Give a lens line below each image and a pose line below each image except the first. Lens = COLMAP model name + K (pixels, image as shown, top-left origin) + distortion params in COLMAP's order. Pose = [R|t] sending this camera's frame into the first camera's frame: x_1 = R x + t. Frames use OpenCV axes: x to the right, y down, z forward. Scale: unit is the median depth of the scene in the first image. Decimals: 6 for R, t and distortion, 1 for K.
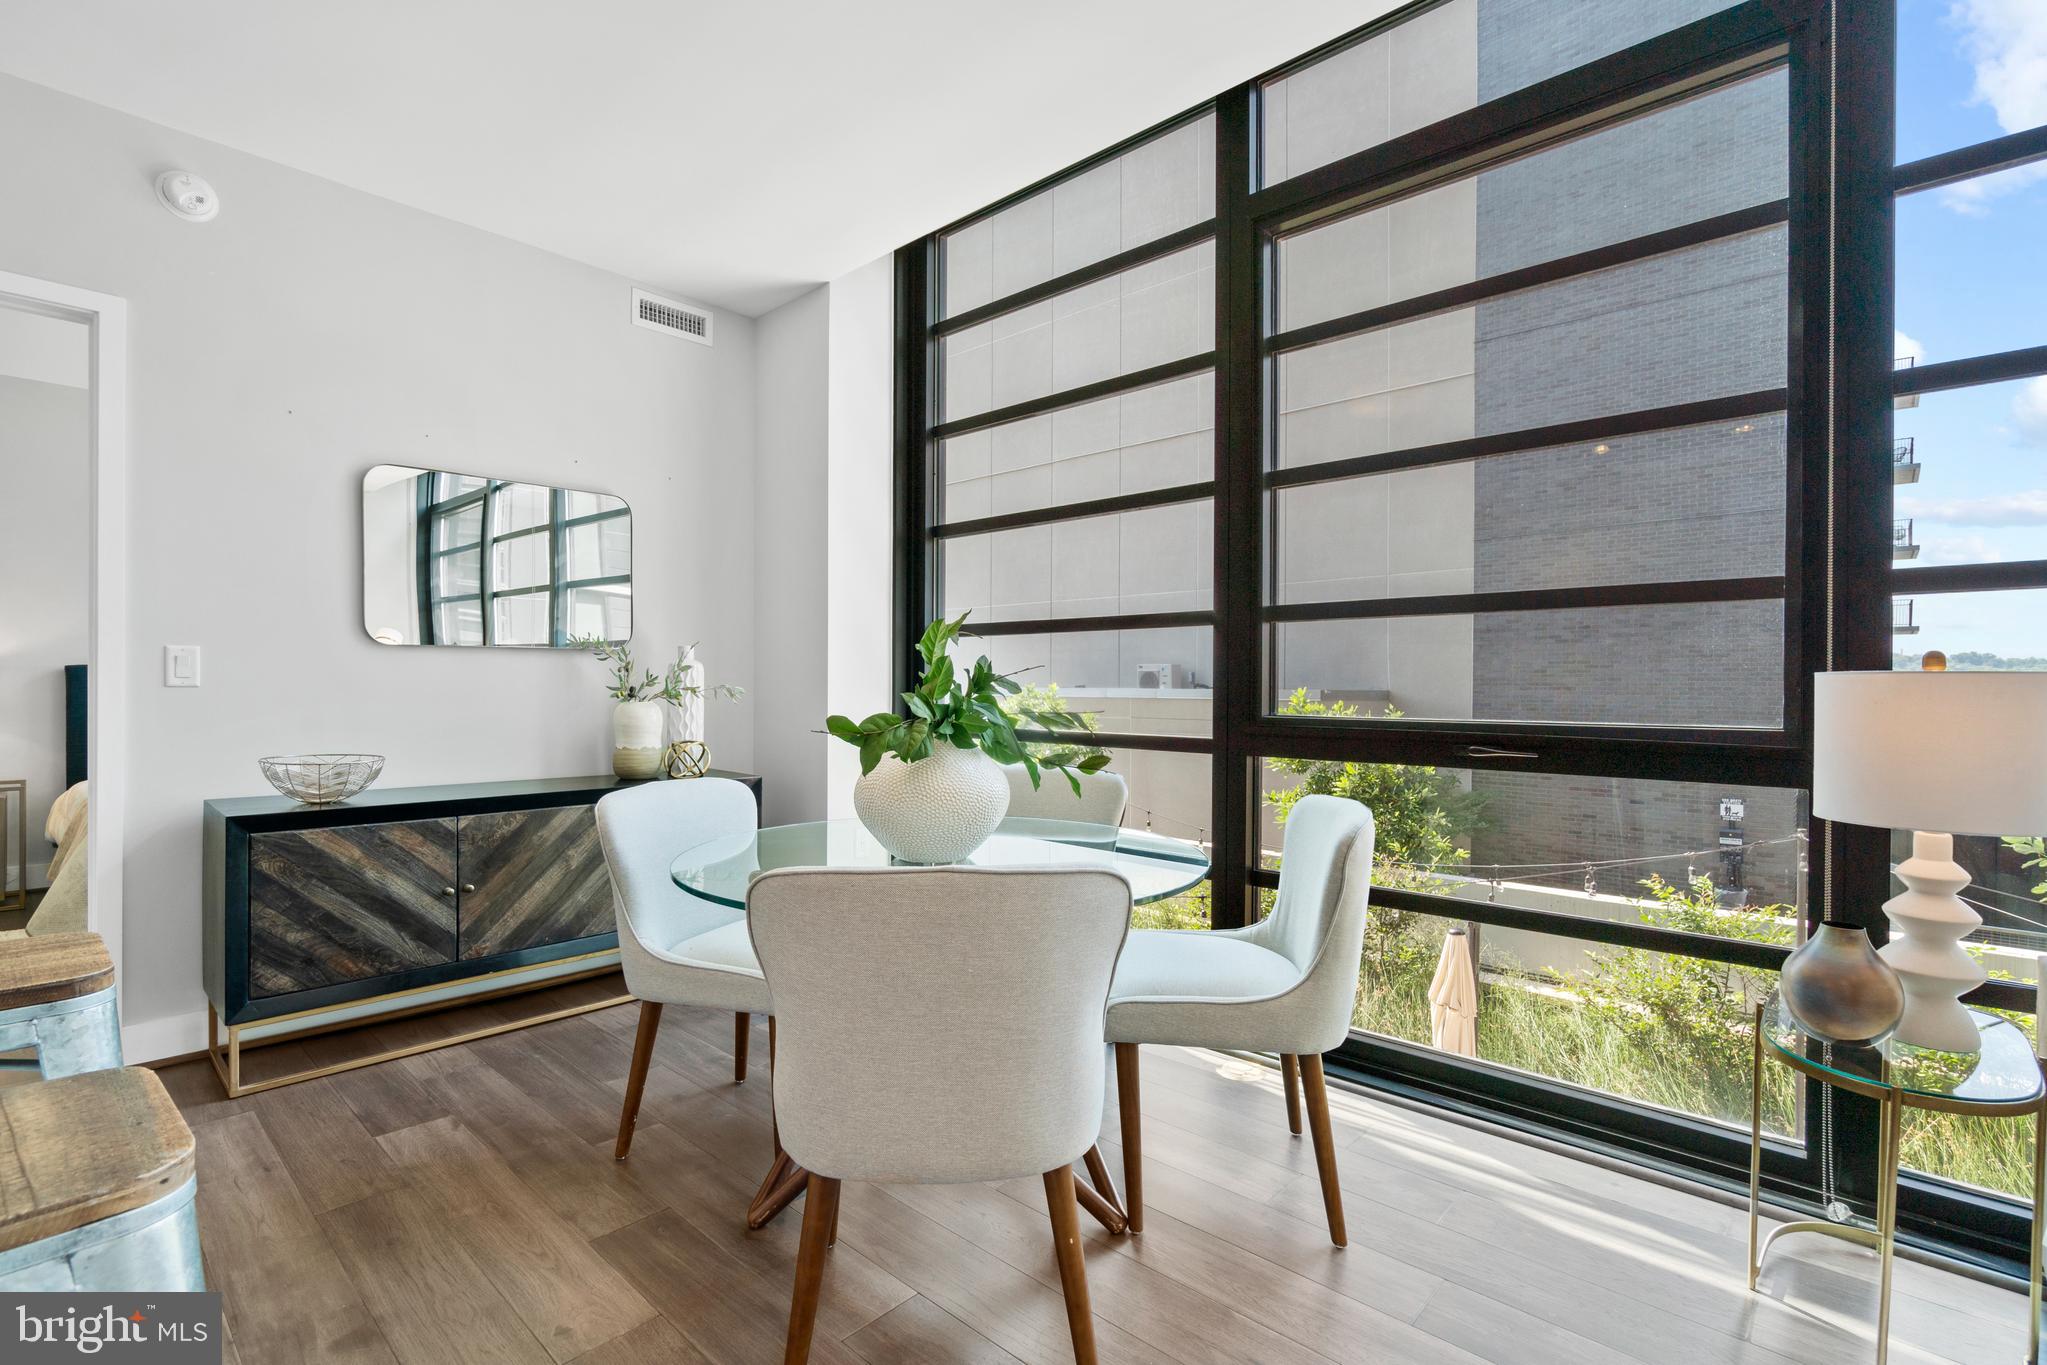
lens RADIAL K [[956.5, 0, 1009.0], [0, 956.5, 695.7], [0, 0, 1]] dist [-0.000146, 0.001288]
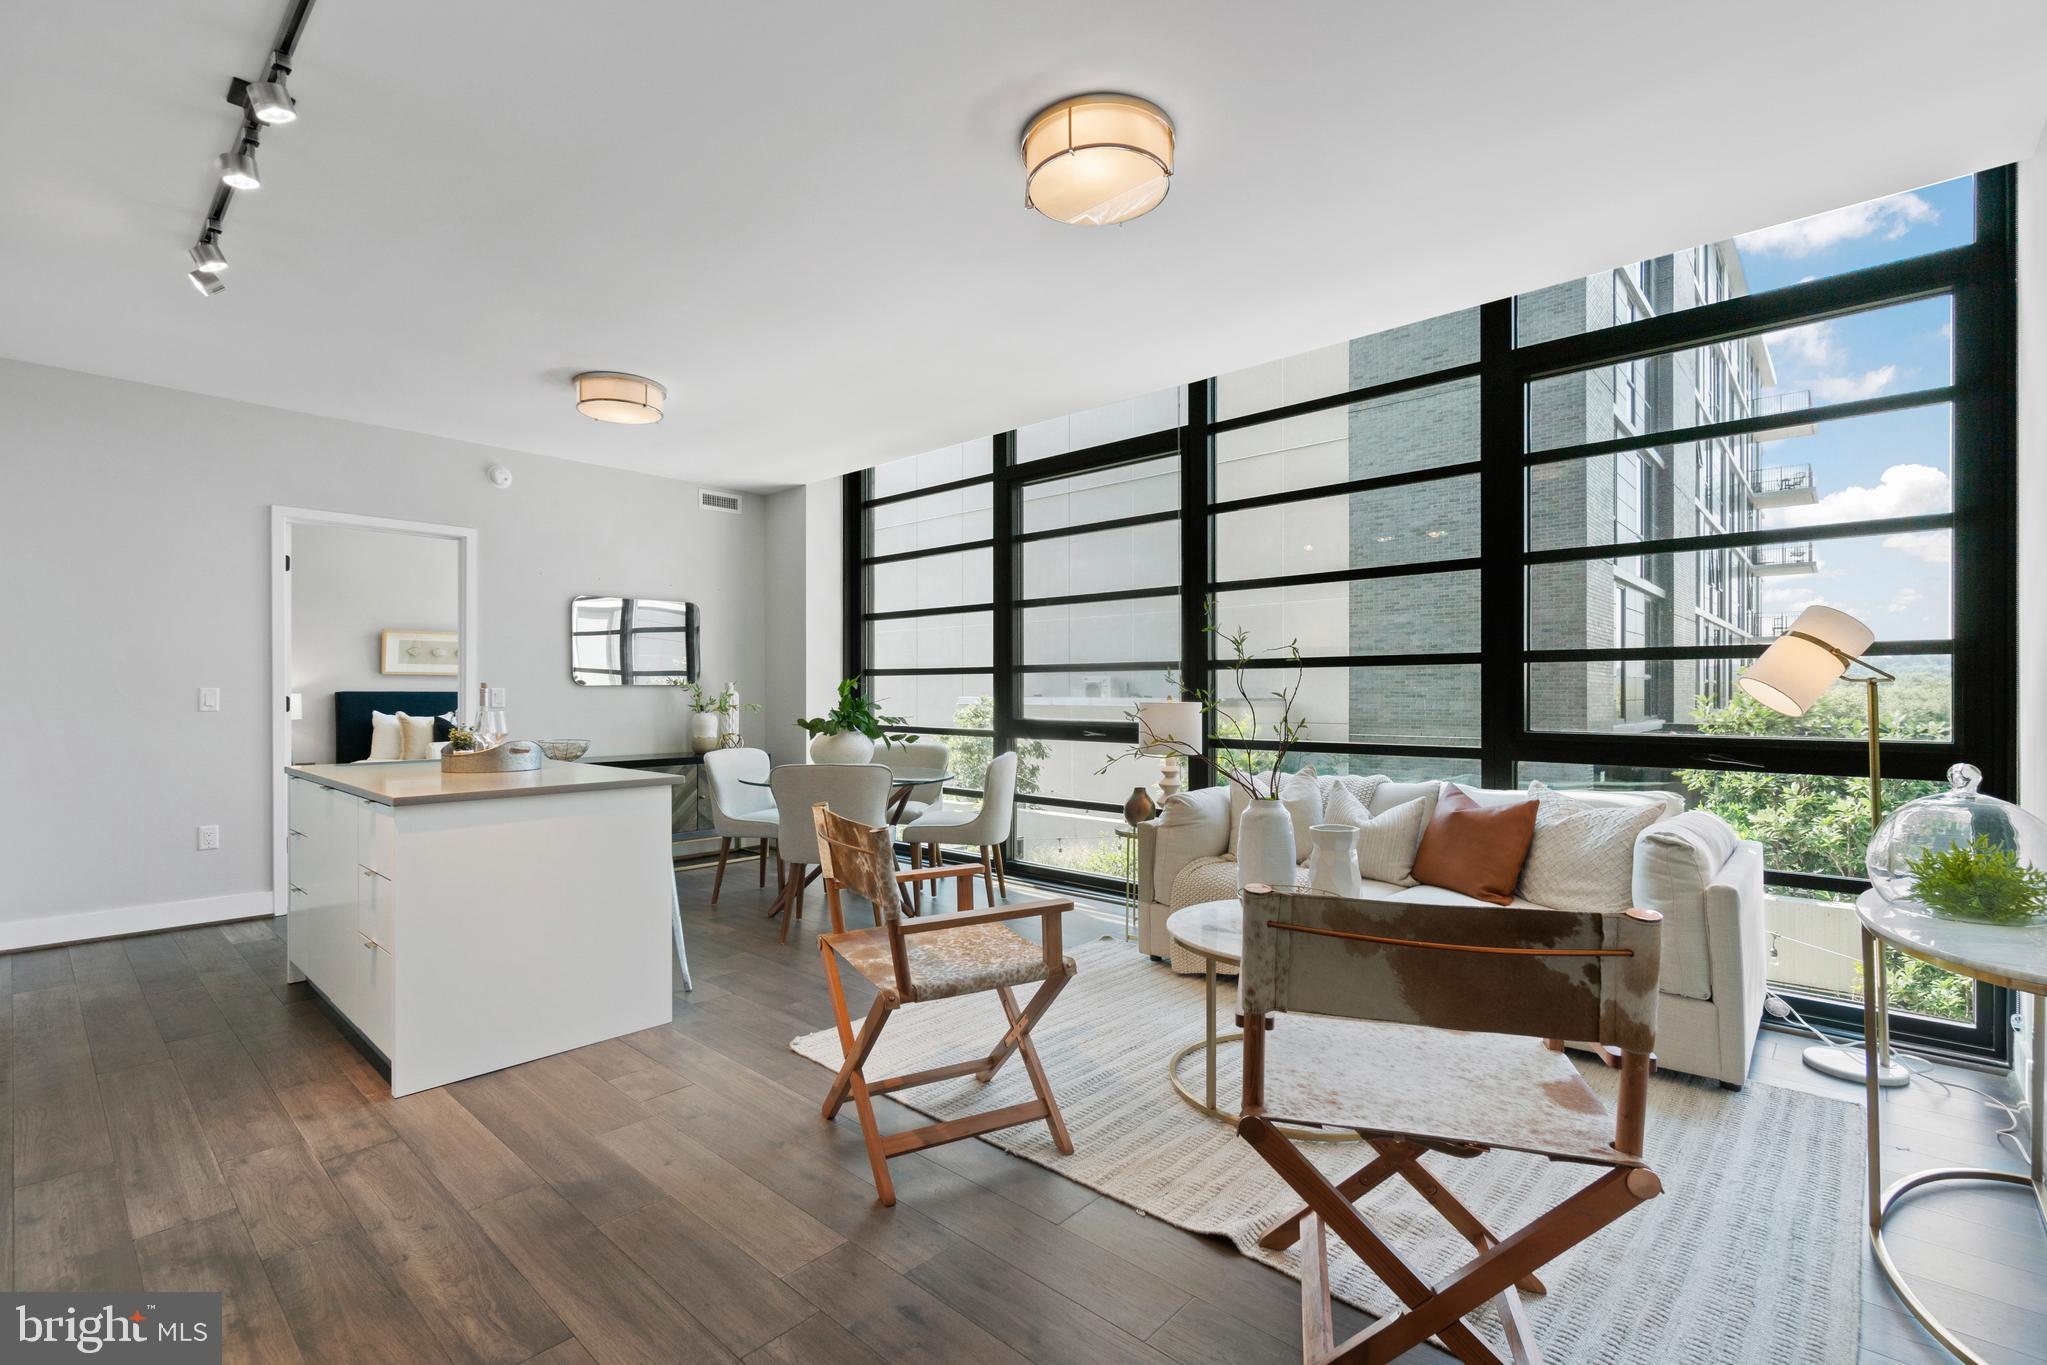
lens RADIAL K [[933.8, 0, 1017.3], [0, 933.8, 701.3], [0, 0, 1]] dist [-0.005420, -0.001341]
pose [[0.999916, -0.005578, 0.011715, 0.242512], [0.005567, 0.999984, 0.000981, -0.017322], [-0.011721, -0.000916, 0.999931, -0.992800]]
